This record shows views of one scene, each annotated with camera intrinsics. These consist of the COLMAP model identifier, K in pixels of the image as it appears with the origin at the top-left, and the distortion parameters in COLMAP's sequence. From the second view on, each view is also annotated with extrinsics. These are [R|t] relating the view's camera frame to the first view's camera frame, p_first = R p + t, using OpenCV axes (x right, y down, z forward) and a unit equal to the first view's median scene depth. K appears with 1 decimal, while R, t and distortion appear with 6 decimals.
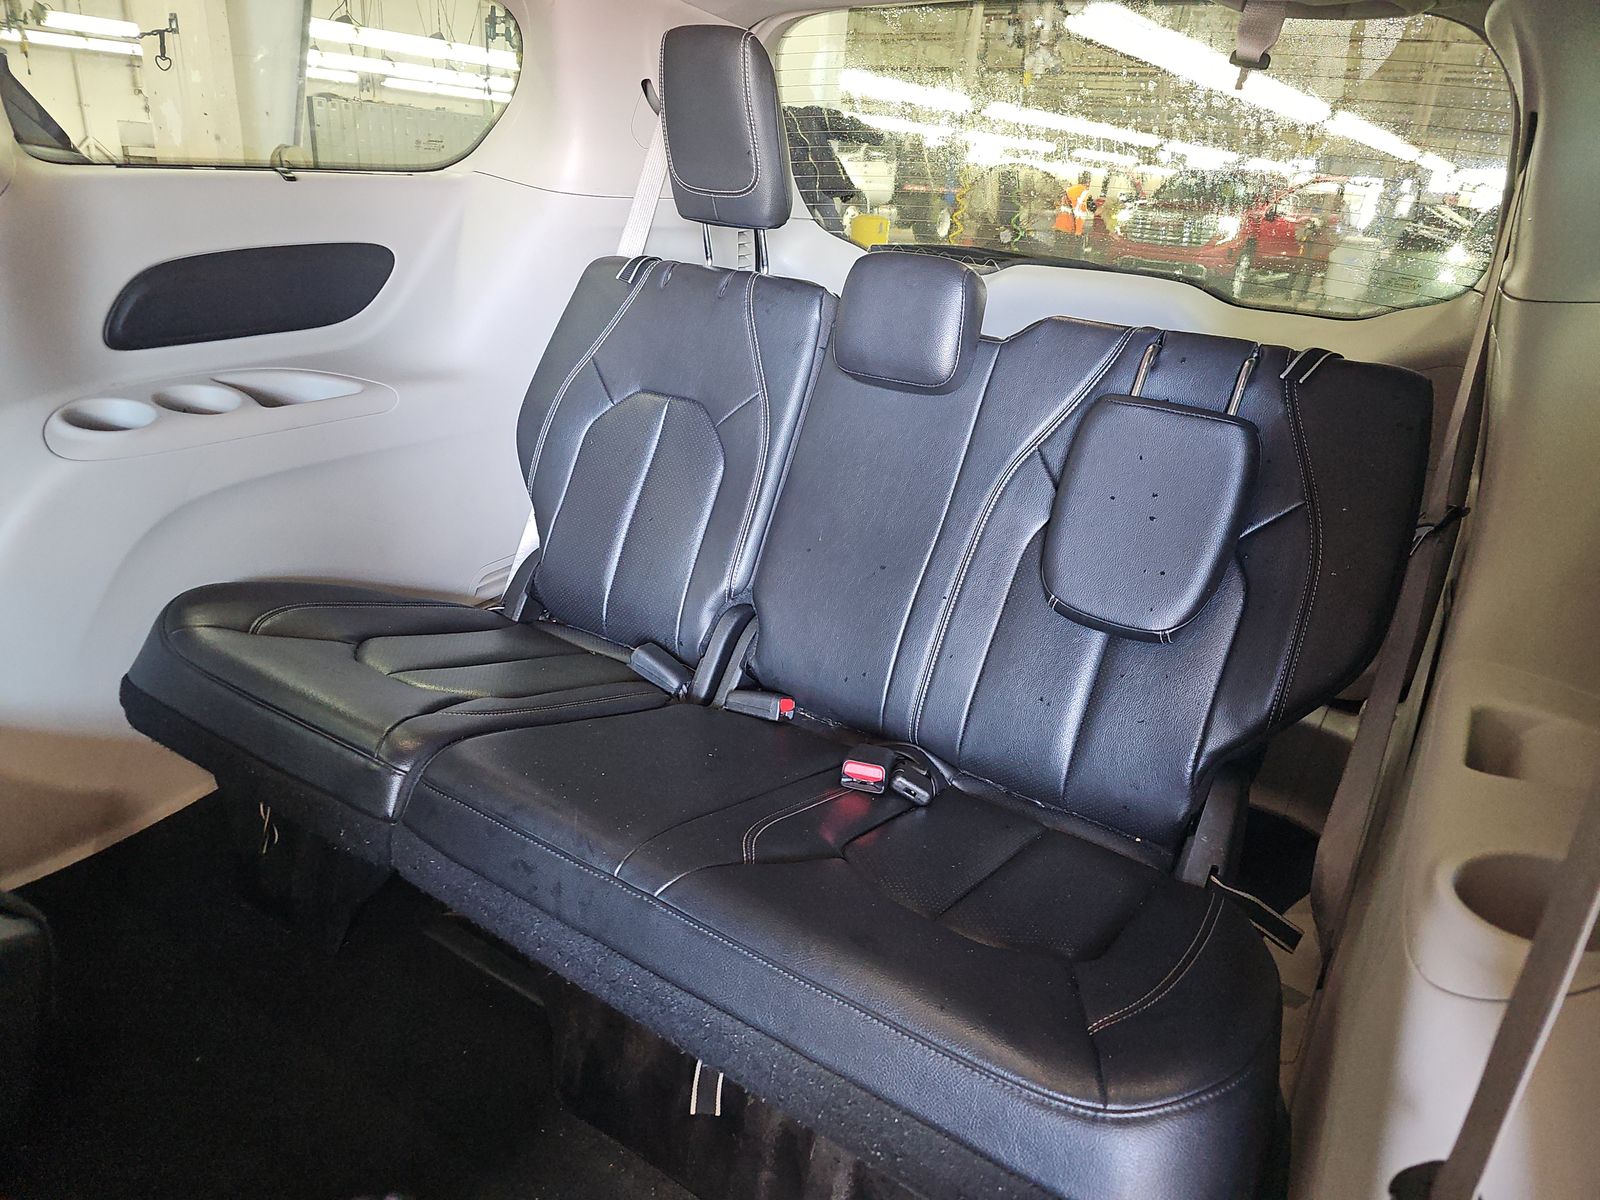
lens RADIAL K [[964.5, 0, 795.2], [0, 964.5, 559.0], [0, 0, 1]] dist [0.027811, -0.027916]
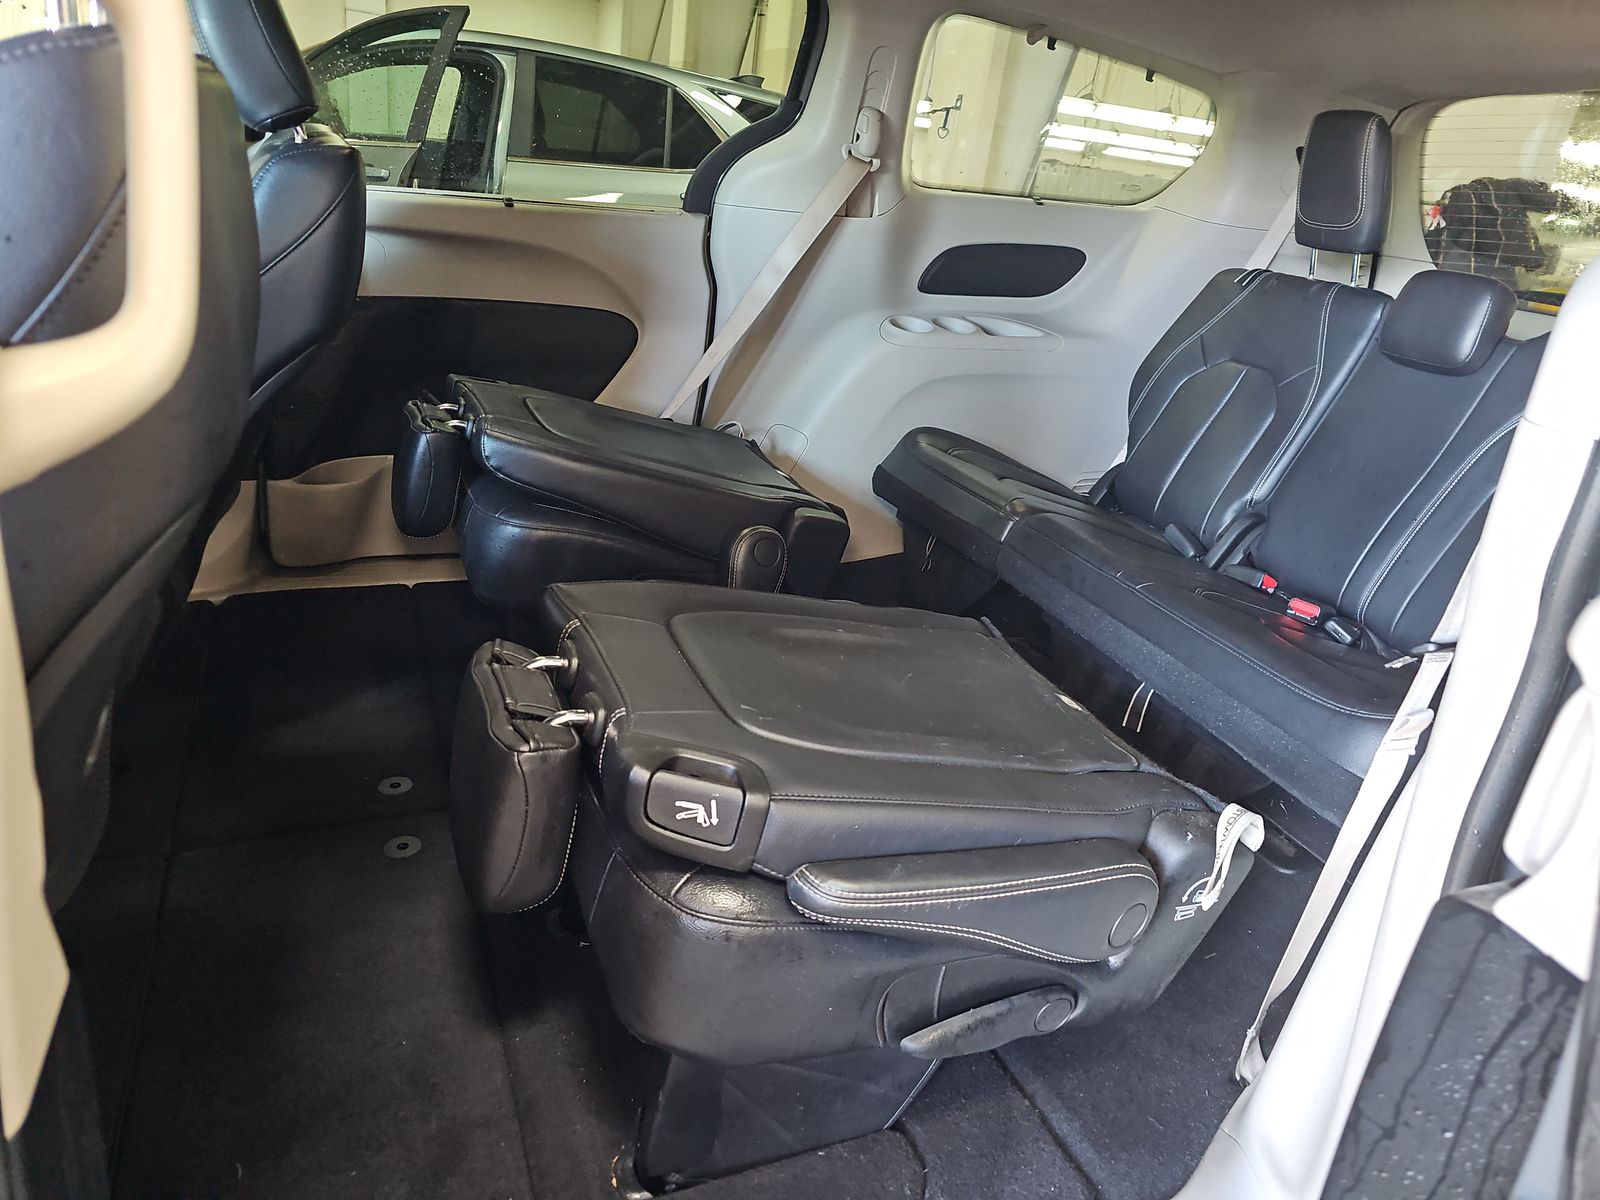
lens RADIAL K [[1127.1, 0, 760.8], [0, 1127.1, 598.2], [0, 0, 1]] dist [0.053895, -0.048993]
pose [[0.805907, 0.233373, -0.544105, 0.275567], [-0.278935, 0.960309, -0.001259, 0.354440], [0.522215, 0.152785, 0.839016, -0.695609]]
